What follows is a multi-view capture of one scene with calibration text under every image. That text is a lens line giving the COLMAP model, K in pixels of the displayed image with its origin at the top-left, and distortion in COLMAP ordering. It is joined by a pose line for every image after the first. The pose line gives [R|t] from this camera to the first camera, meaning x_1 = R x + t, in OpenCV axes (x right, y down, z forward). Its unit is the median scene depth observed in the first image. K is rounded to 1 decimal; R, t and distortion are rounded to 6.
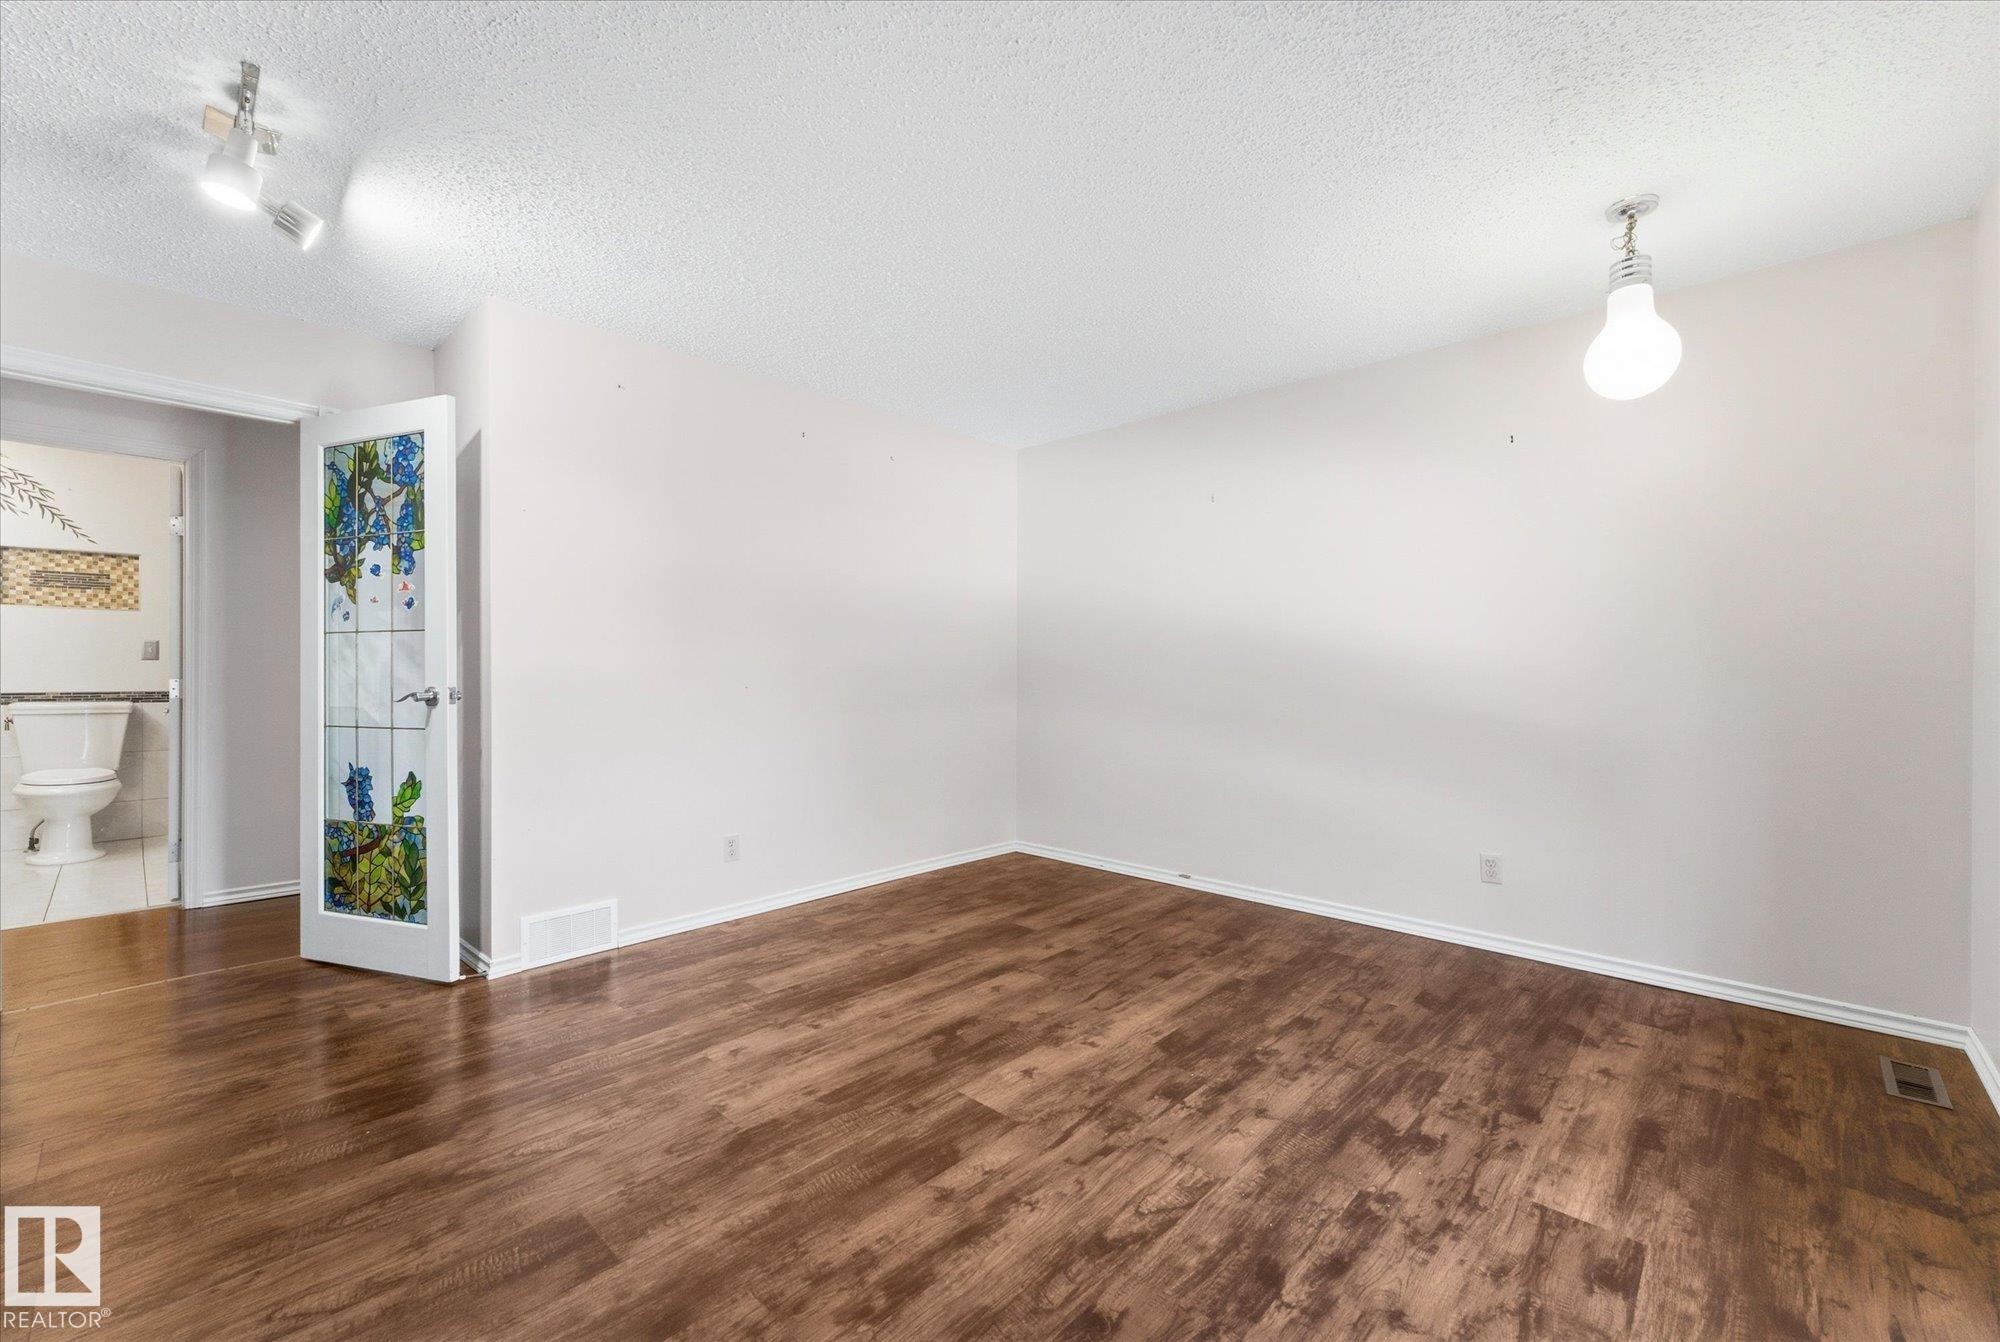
lens RADIAL K [[825.7, 0, 1002.1], [0, 825.7, 670.8], [0, 0, 1]] dist [0.000128, 0.000162]
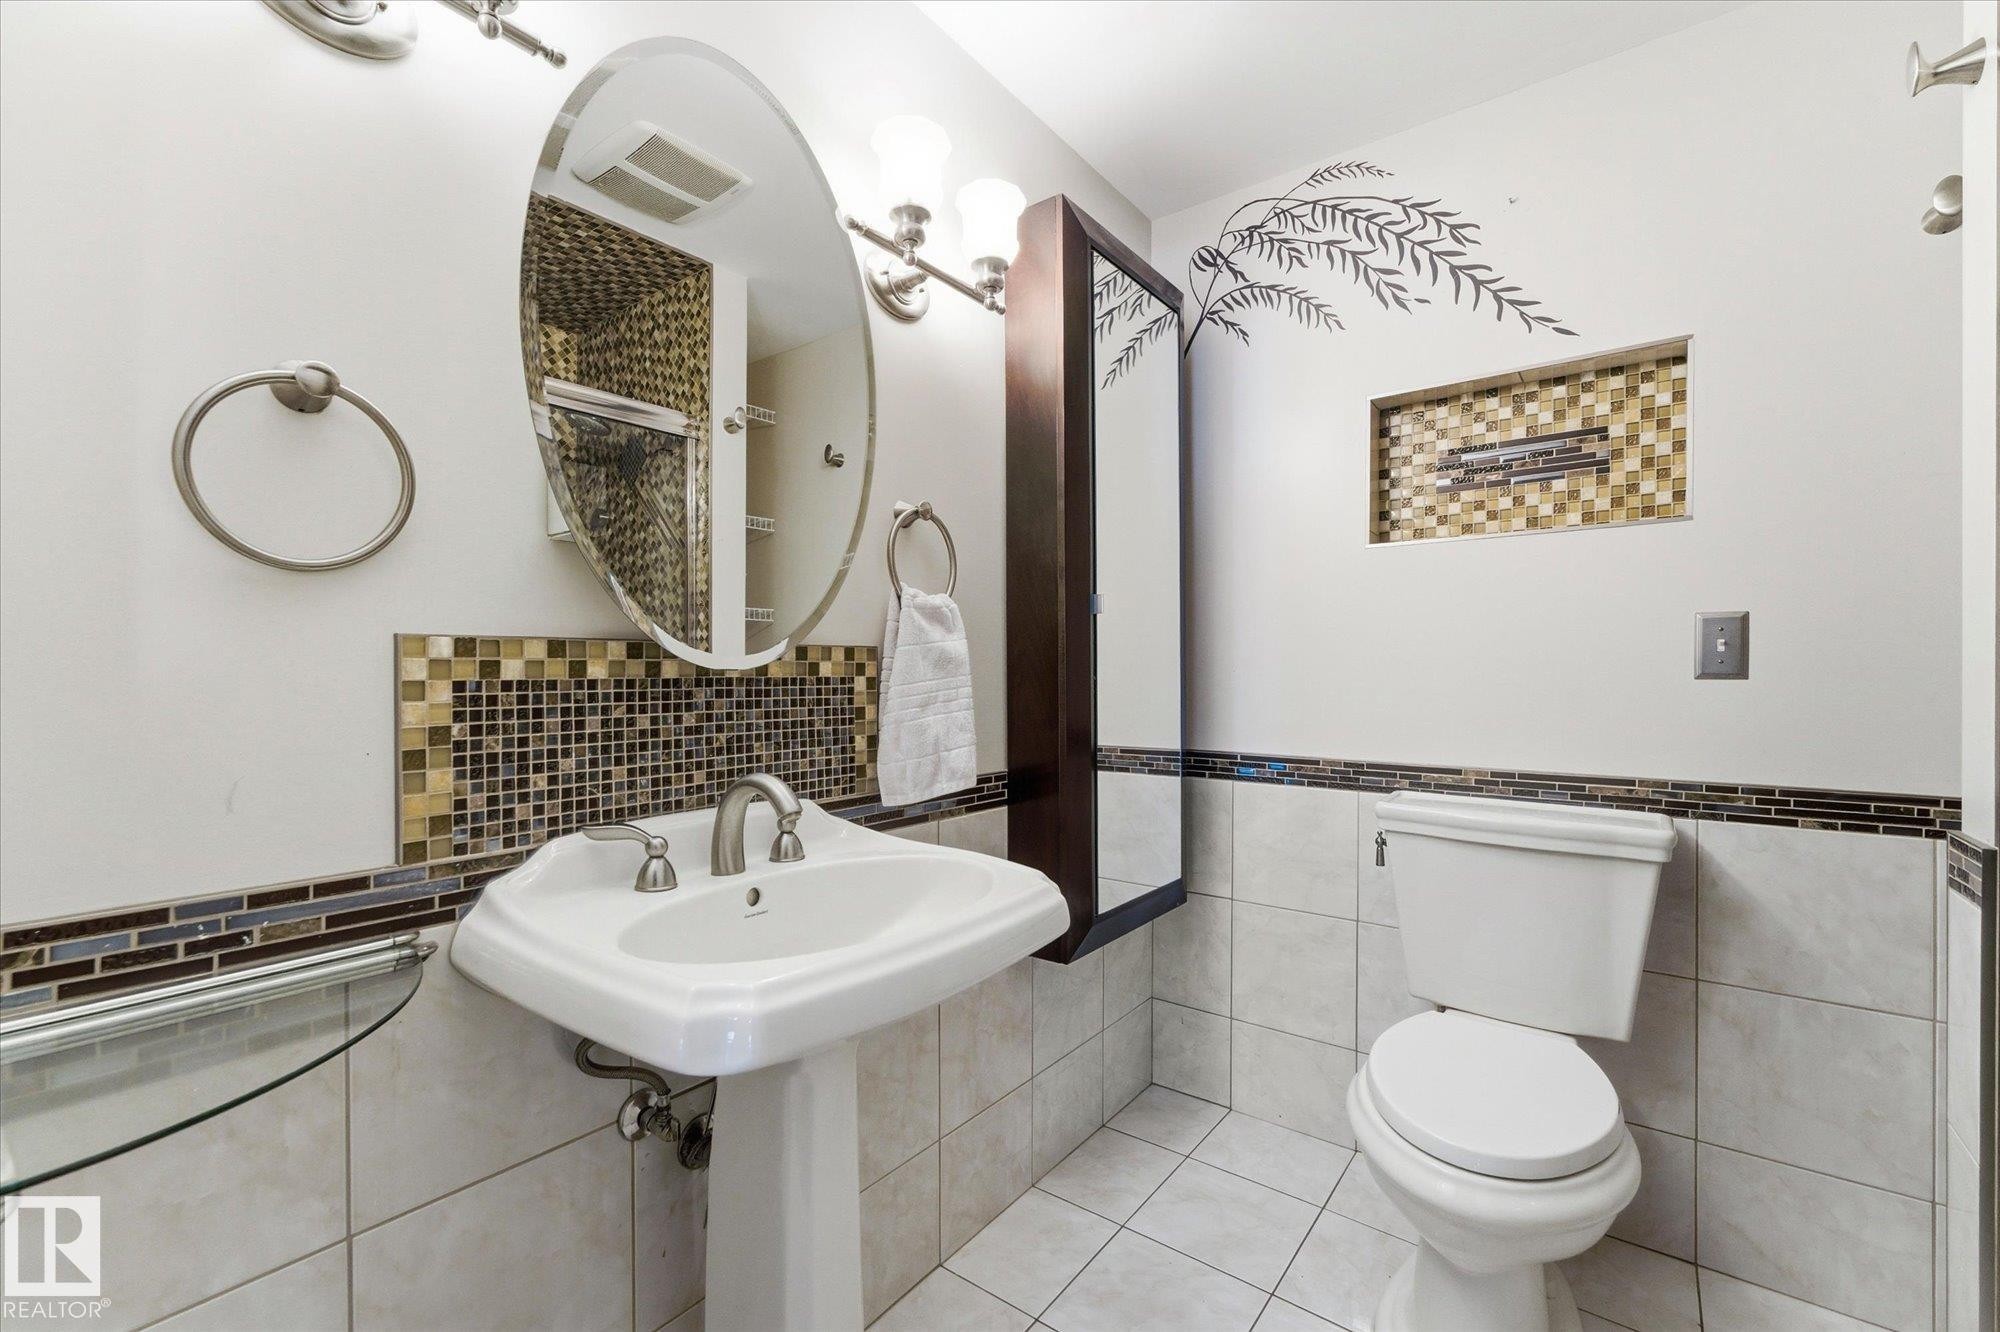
lens RADIAL K [[825.7, 0, 1005.7], [0, 825.7, 676.4], [0, 0, 1]] dist [0.000128, 0.000162]
pose [[0.098135, -0.000828, -0.995173, -0.786838], [0.002232, 0.999997, -0.000612, -0.014767], [0.995171, -0.002161, 0.098136, 0.738563]]
